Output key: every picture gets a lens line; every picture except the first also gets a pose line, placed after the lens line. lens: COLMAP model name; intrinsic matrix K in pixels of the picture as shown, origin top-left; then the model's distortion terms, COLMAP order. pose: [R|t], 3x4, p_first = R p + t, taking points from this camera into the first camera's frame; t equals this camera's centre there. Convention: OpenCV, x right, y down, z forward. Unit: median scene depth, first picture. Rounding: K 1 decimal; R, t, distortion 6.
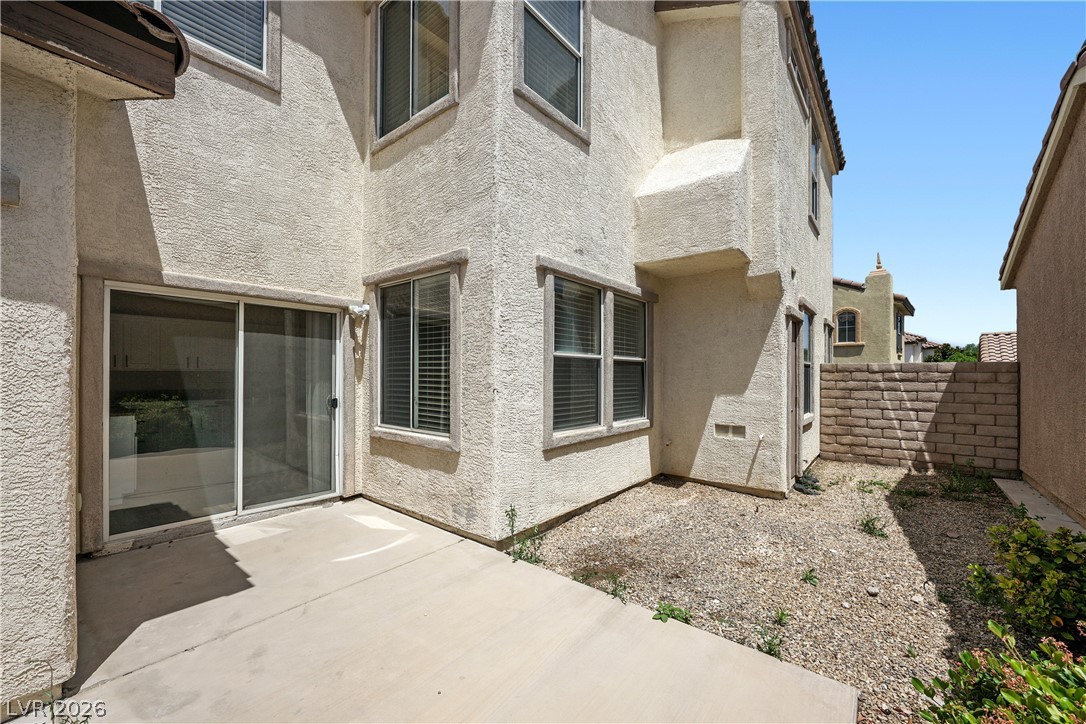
lens RADIAL K [[425.6, 0, 534.4], [0, 425.6, 368.8], [0, 0, 1]] dist [-0.013695, 0.001895]
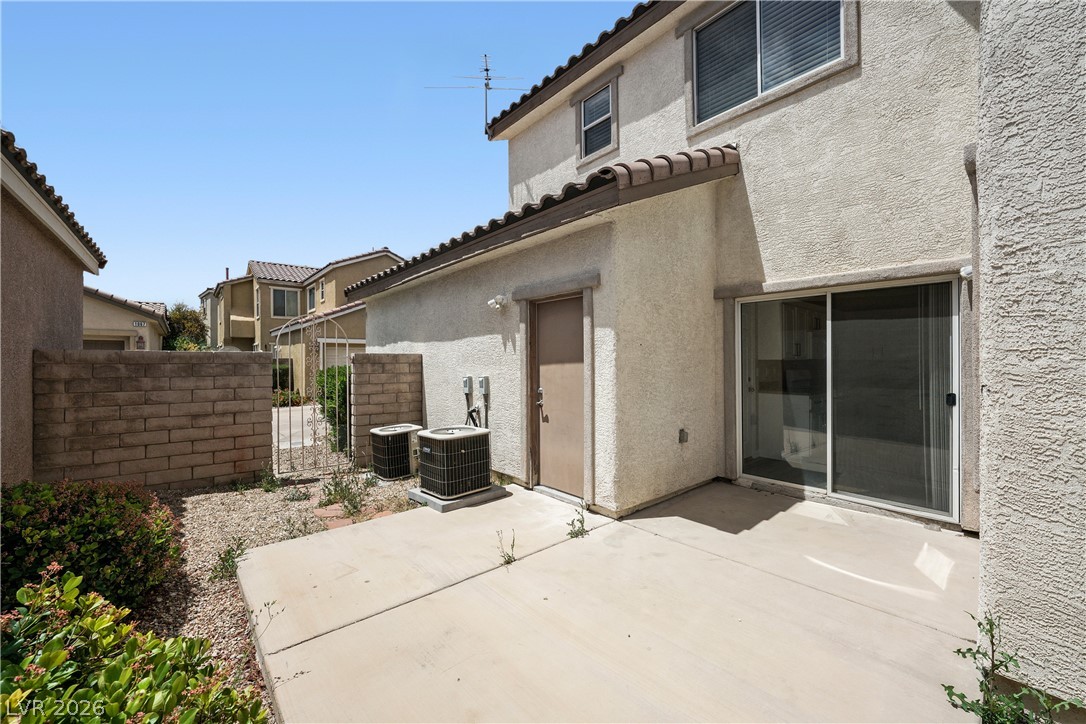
lens RADIAL K [[425.6, 0, 539.4], [0, 425.6, 363.4], [0, 0, 1]] dist [-0.013695, 0.001895]
pose [[-0.167633, -0.001799, -0.985848, 0.393891], [0.009658, 0.999947, -0.003467, 0.011557], [0.985802, -0.010103, -0.167607, 0.398241]]
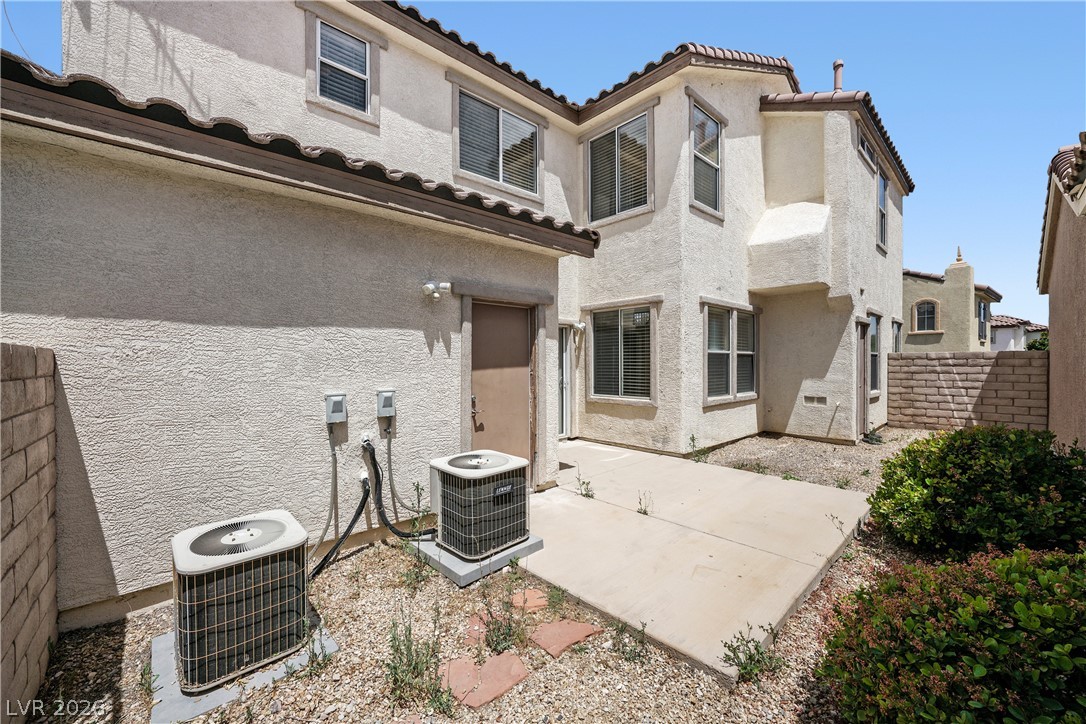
lens RADIAL K [[425.6, 0, 541.5], [0, 425.6, 367.1], [0, 0, 1]] dist [-0.013695, 0.001895]
pose [[0.992048, -0.009103, -0.125530, -0.347015], [0.011731, 0.999727, 0.020211, -0.012833], [0.125312, -0.021523, 0.991884, -0.673352]]
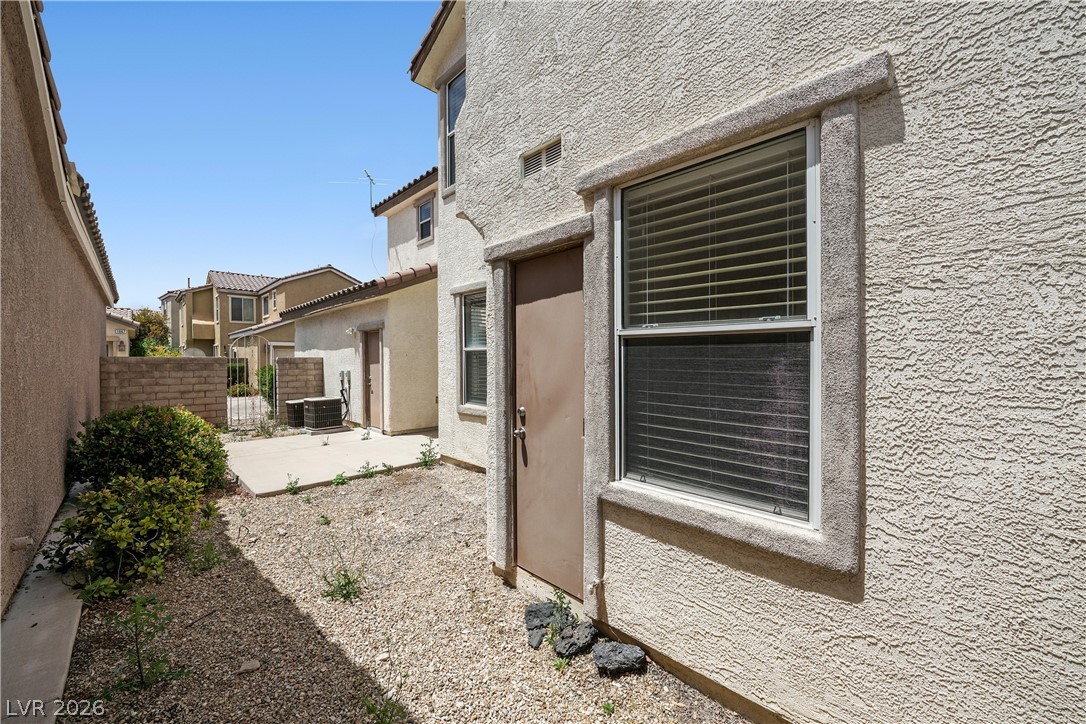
lens RADIAL K [[425.6, 0, 537.3], [0, 425.6, 364.3], [0, 0, 1]] dist [-0.013695, 0.001895]
pose [[-0.106917, 0.004906, -0.994256, 1.262516], [0.009690, 0.999945, 0.003892, 0.011047], [0.994221, -0.009219, -0.106958, 1.209381]]
